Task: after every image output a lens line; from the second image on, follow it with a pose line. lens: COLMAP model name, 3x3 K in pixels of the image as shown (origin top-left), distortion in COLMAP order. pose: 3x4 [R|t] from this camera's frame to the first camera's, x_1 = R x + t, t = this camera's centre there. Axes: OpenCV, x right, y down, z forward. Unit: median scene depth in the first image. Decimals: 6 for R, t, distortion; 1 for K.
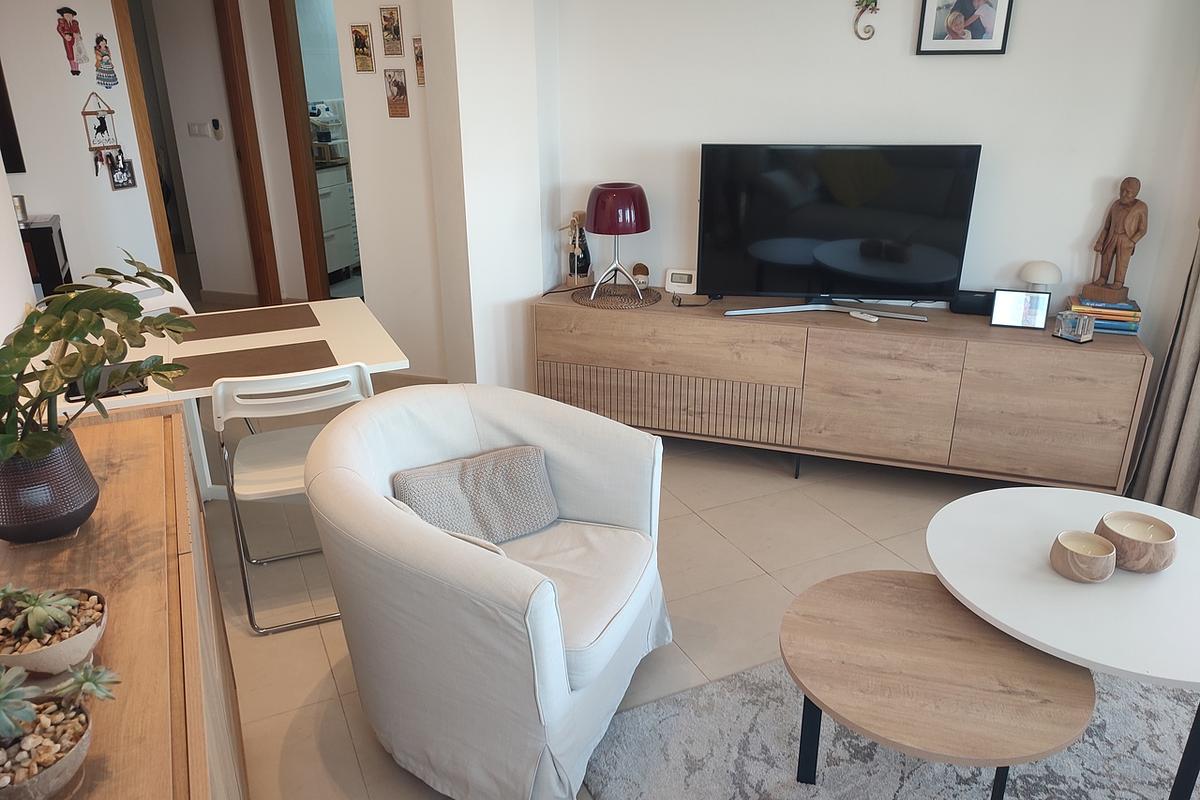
lens RADIAL K [[872.3, 0, 600.3], [0, 872.3, 399.6], [0, 0, 1]] dist [0.029828, -0.012344]
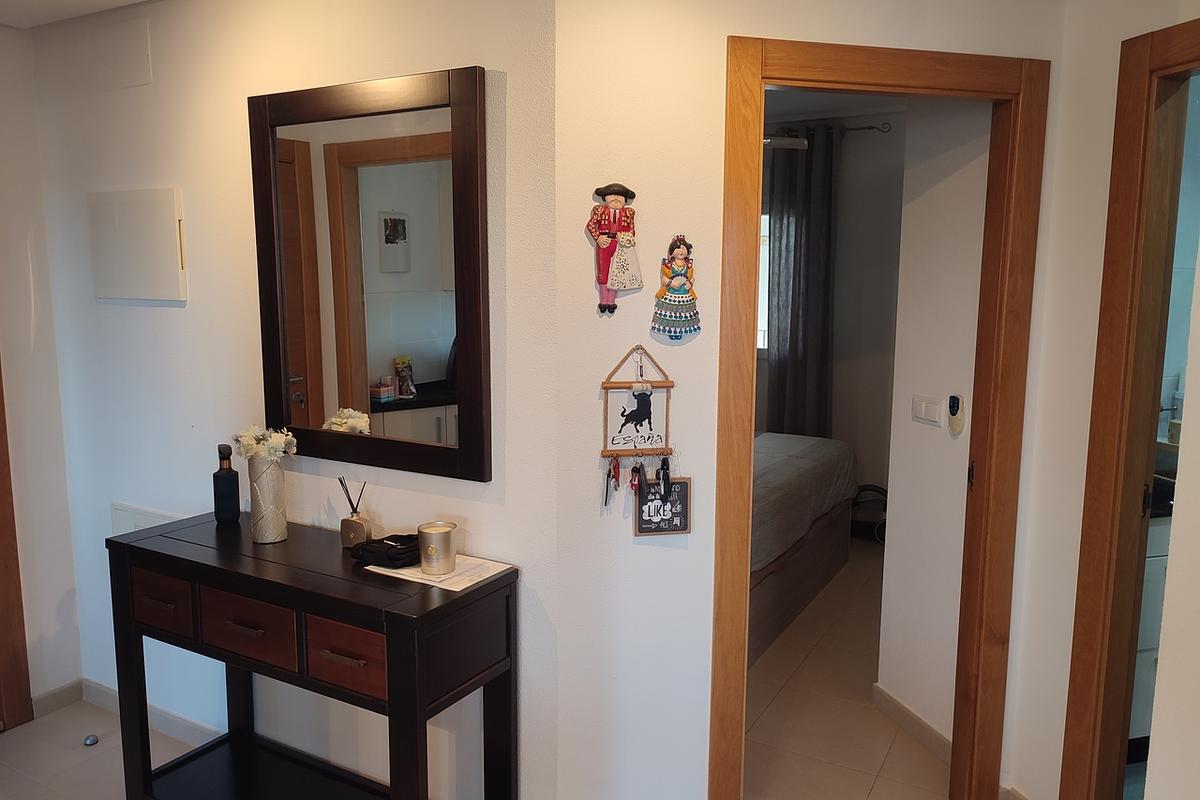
lens RADIAL K [[872.3, 0, 599.4], [0, 872.3, 404.2], [0, 0, 1]] dist [0.029828, -0.012344]
pose [[0.574618, 0.113823, -0.810468, -0.188009], [-0.302740, 0.949601, -0.081278, -0.269200], [0.760370, 0.292065, 0.580116, 0.704775]]
